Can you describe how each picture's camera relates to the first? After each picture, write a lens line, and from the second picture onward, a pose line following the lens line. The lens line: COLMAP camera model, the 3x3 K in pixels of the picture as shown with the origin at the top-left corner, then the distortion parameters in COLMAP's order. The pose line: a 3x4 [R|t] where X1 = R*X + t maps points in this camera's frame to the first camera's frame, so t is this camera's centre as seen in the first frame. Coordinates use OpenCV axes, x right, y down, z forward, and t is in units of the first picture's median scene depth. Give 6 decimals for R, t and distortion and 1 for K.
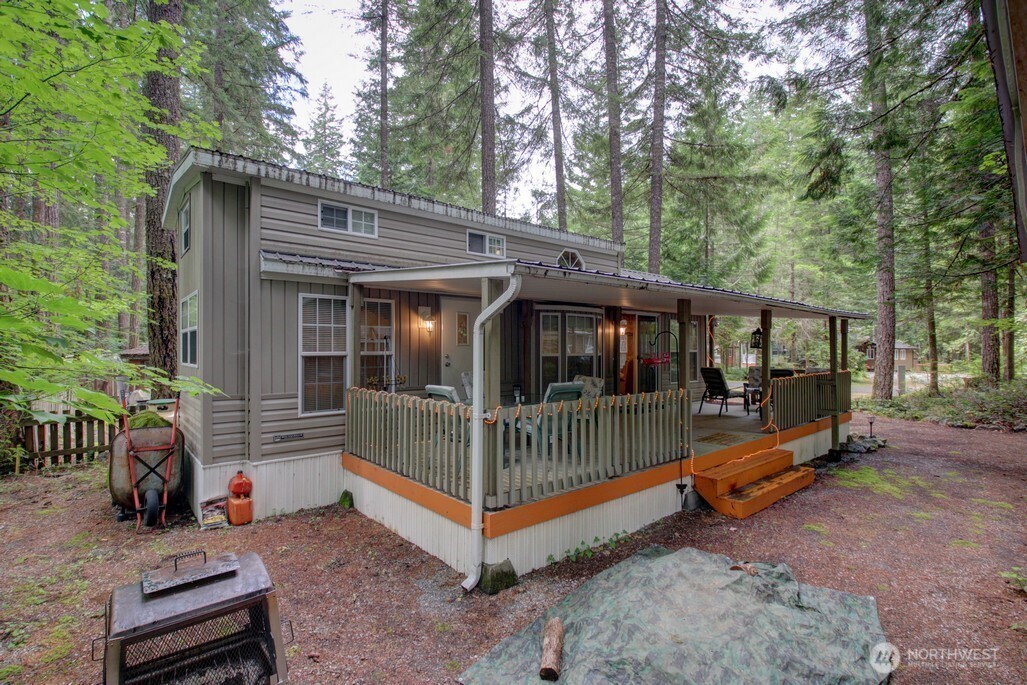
lens RADIAL K [[477.6, 0, 509.4], [0, 477.6, 343.7], [0, 0, 1]] dist [0.007827, -0.022914]
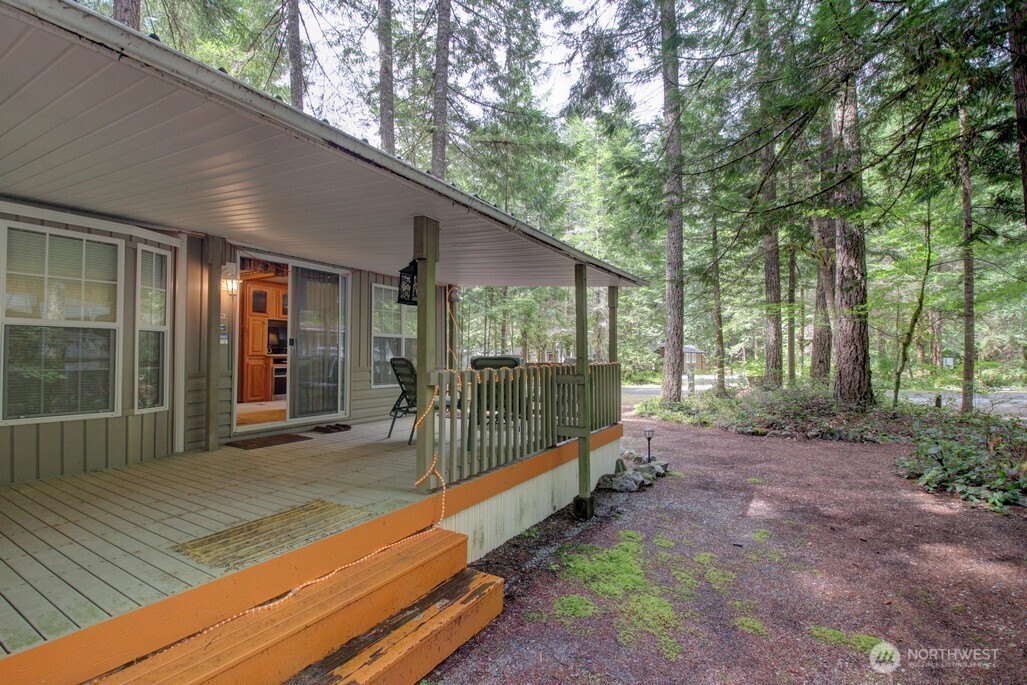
lens RADIAL K [[474.7, 0, 509.0], [0, 474.7, 344.2], [0, 0, 1]] dist [0.011612, -0.023586]
pose [[0.949675, 0.008819, 0.313114, 0.353301], [-0.004096, 0.999868, -0.015738, 0.041258], [-0.313211, 0.013663, 0.949585, 0.411180]]
